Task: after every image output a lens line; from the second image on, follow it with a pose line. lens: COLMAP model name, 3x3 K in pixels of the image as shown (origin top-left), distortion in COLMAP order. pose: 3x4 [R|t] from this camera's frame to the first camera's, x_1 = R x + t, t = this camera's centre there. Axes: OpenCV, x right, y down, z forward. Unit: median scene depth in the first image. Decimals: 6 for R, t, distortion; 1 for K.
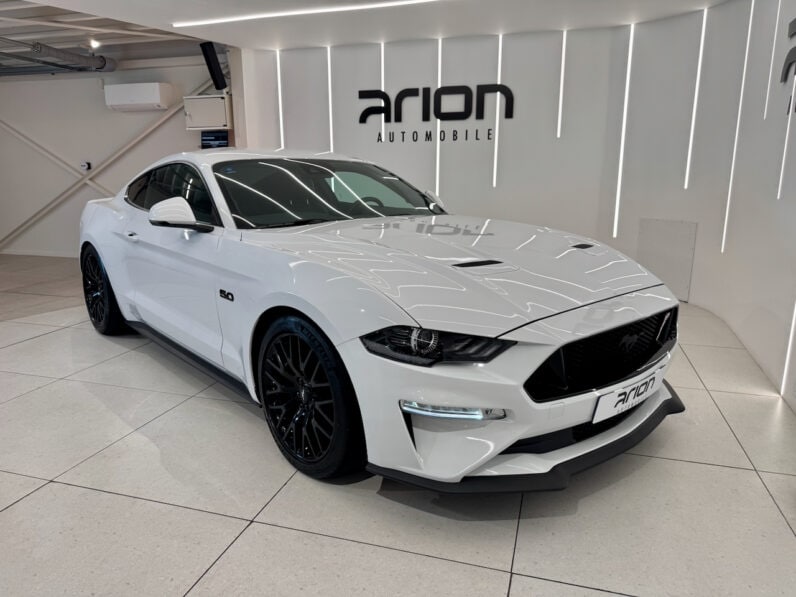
lens RADIAL K [[570.9, 0, 386.0], [0, 570.9, 300.3], [0, 0, 1]] dist [0.042705, -0.049464]
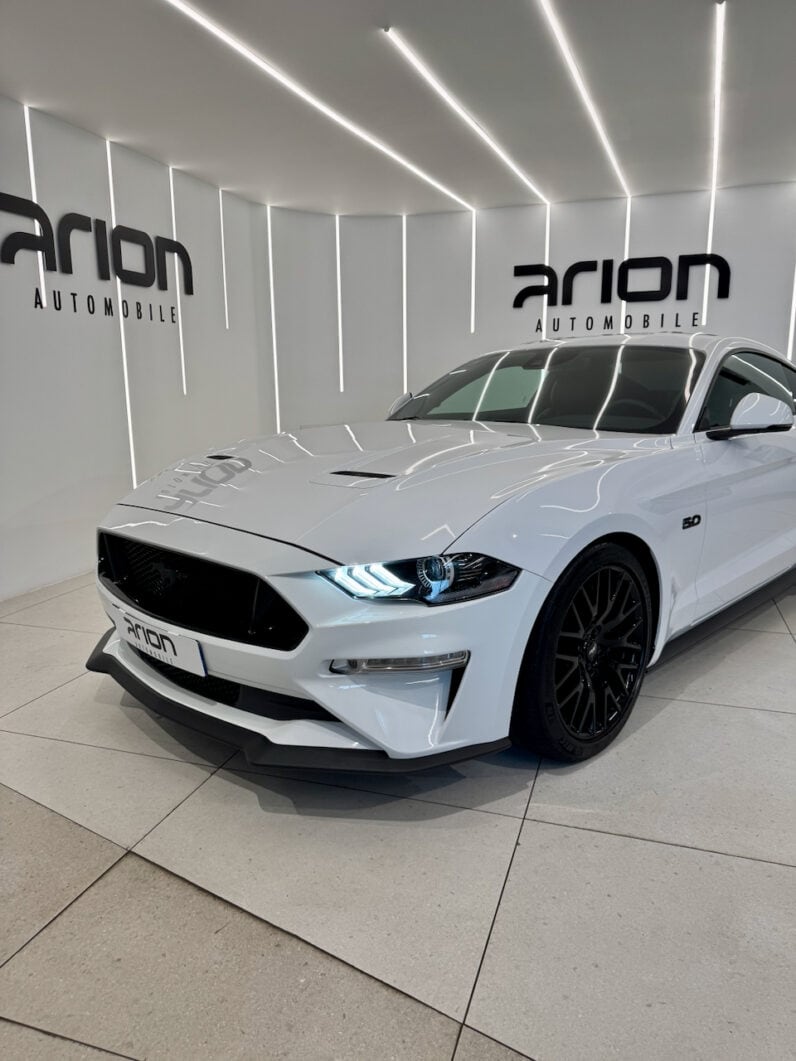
lens RADIAL K [[761.0, 0, 400.2], [0, 761.0, 528.0], [0, 0, 1]] dist [0.042705, -0.049464]
pose [[0.009495, -0.187126, 0.982290, -0.698057], [0.229055, 0.956622, 0.180022, -0.150513], [-0.973367, 0.223289, 0.051946, 0.735102]]
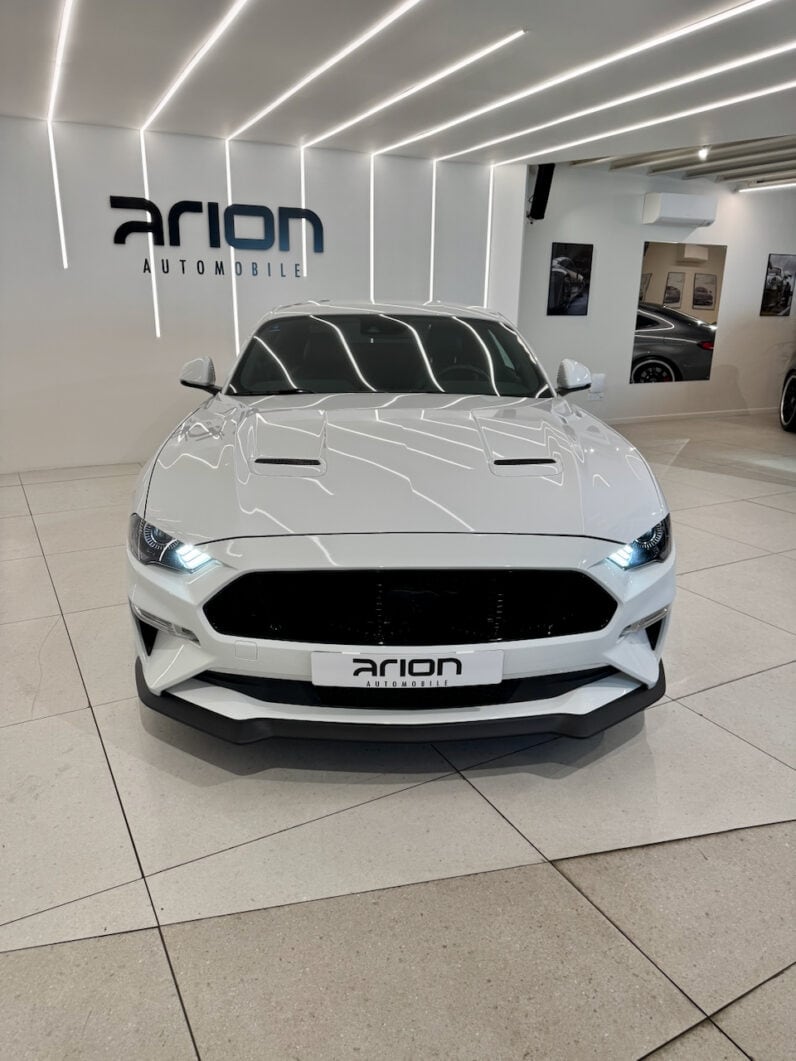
lens RADIAL K [[761.0, 0, 406.7], [0, 761.0, 530.5], [0, 0, 1]] dist [0.042705, -0.049464]
pose [[-0.730537, -0.201289, 0.652532, -0.557158], [0.142582, 0.889545, 0.434027, -0.259608], [-0.667822, 0.410112, -0.621146, 1.060728]]
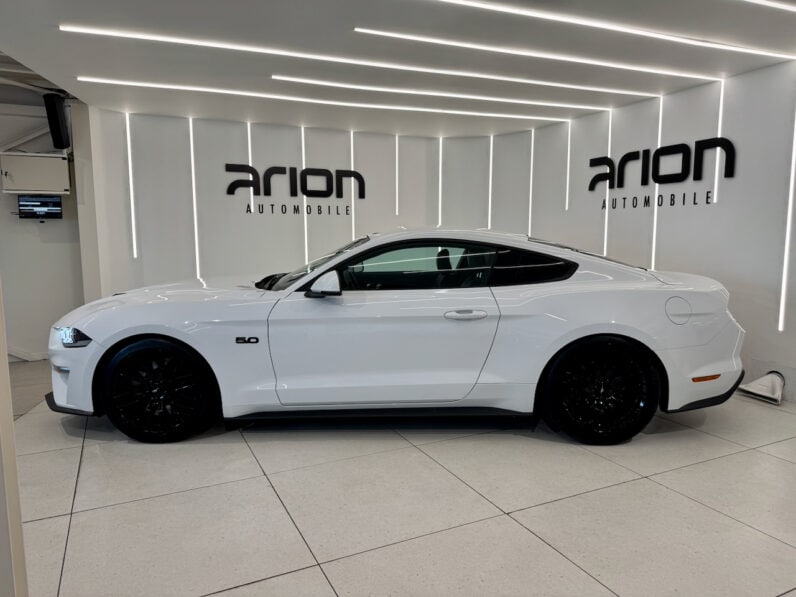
lens RADIAL K [[570.9, 0, 392.1], [0, 570.9, 301.1], [0, 0, 1]] dist [0.042705, -0.049464]
pose [[0.727590, -0.084633, 0.680772, -0.560130], [0.155609, 0.986855, -0.043625, -0.035042], [-0.668131, 0.137676, 0.731195, 0.092690]]
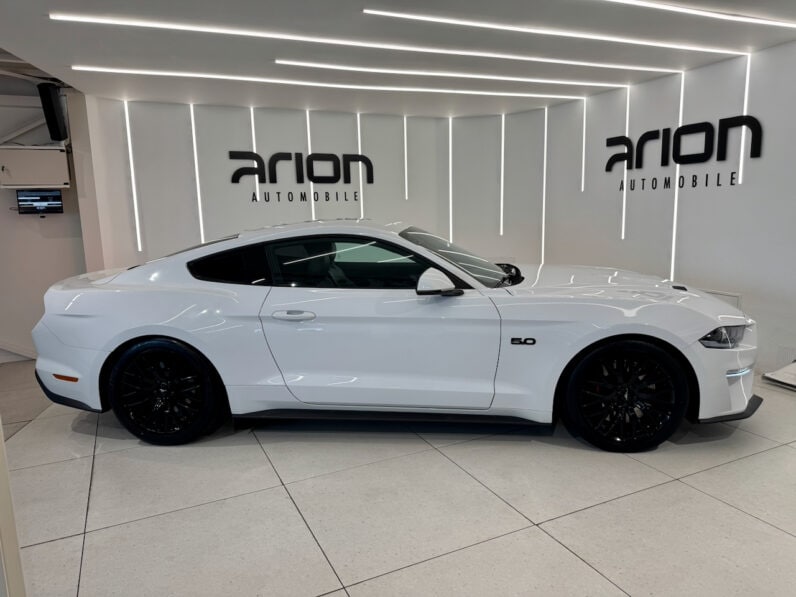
lens RADIAL K [[570.9, 0, 397.2], [0, 570.9, 303.8], [0, 0, 1]] dist [0.042705, -0.049464]
pose [[0.727089, -0.129767, 0.674167, -0.549555], [0.175873, 0.984413, -0.000194, -0.057468], [-0.663634, 0.118709, 0.738579, 0.113370]]
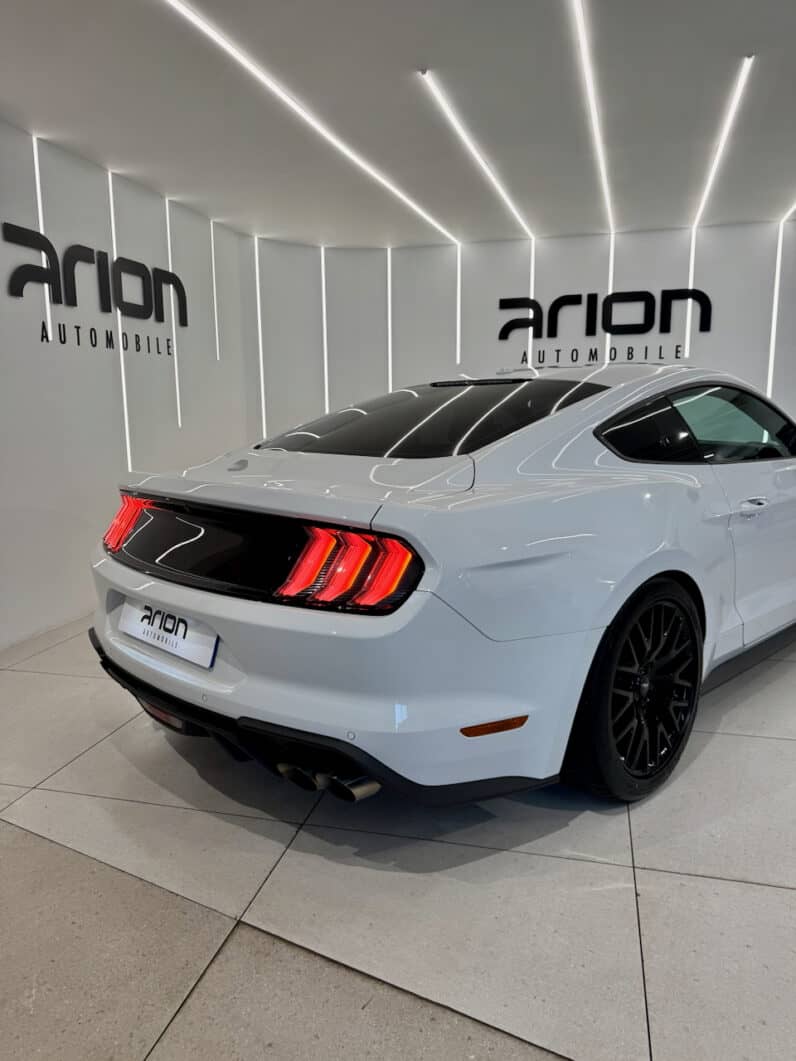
lens RADIAL K [[761.0, 0, 392.1], [0, 761.0, 529.3], [0, 0, 1]] dist [0.042705, -0.049464]
pose [[-0.058468, -0.157944, 0.985716, -0.689317], [0.230803, 0.958514, 0.167275, -0.174271], [-0.971242, 0.237287, -0.019588, 0.798819]]
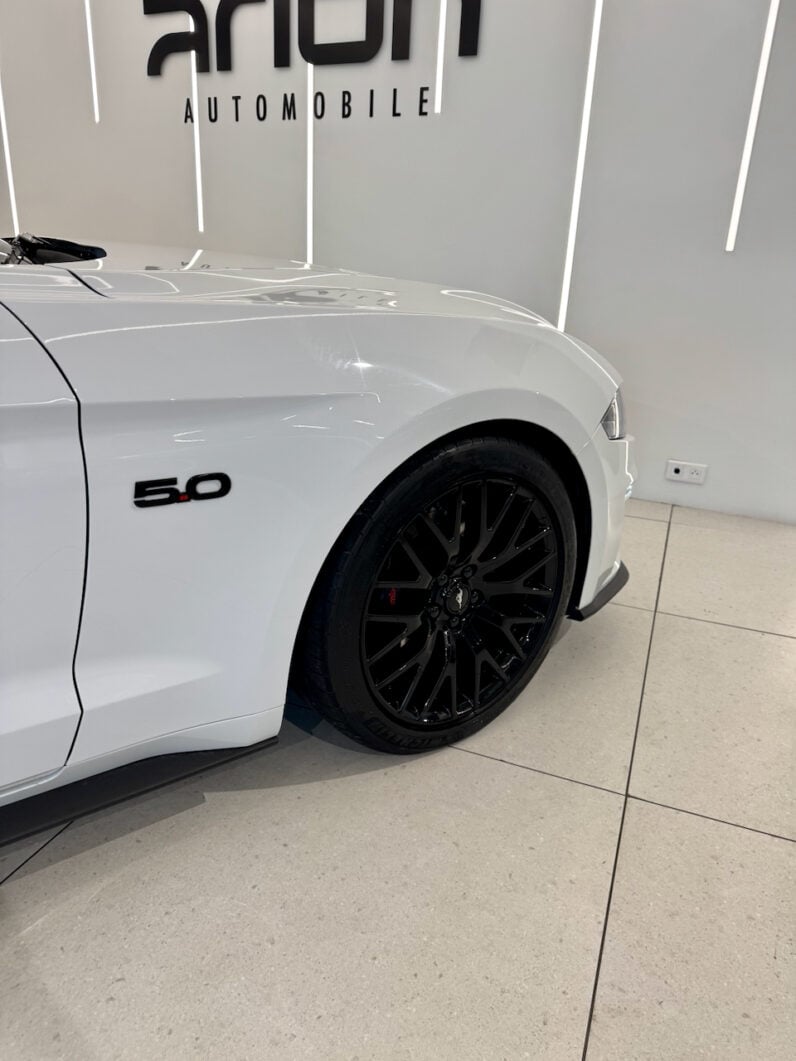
lens RADIAL K [[761.0, 0, 397.2], [0, 761.0, 533.5], [0, 0, 1]] dist [0.042705, -0.049464]
pose [[0.065259, -0.337708, 0.938986, -0.279829], [0.182164, 0.929211, 0.321532, -0.040945], [-0.981100, 0.150067, 0.122158, 0.360162]]
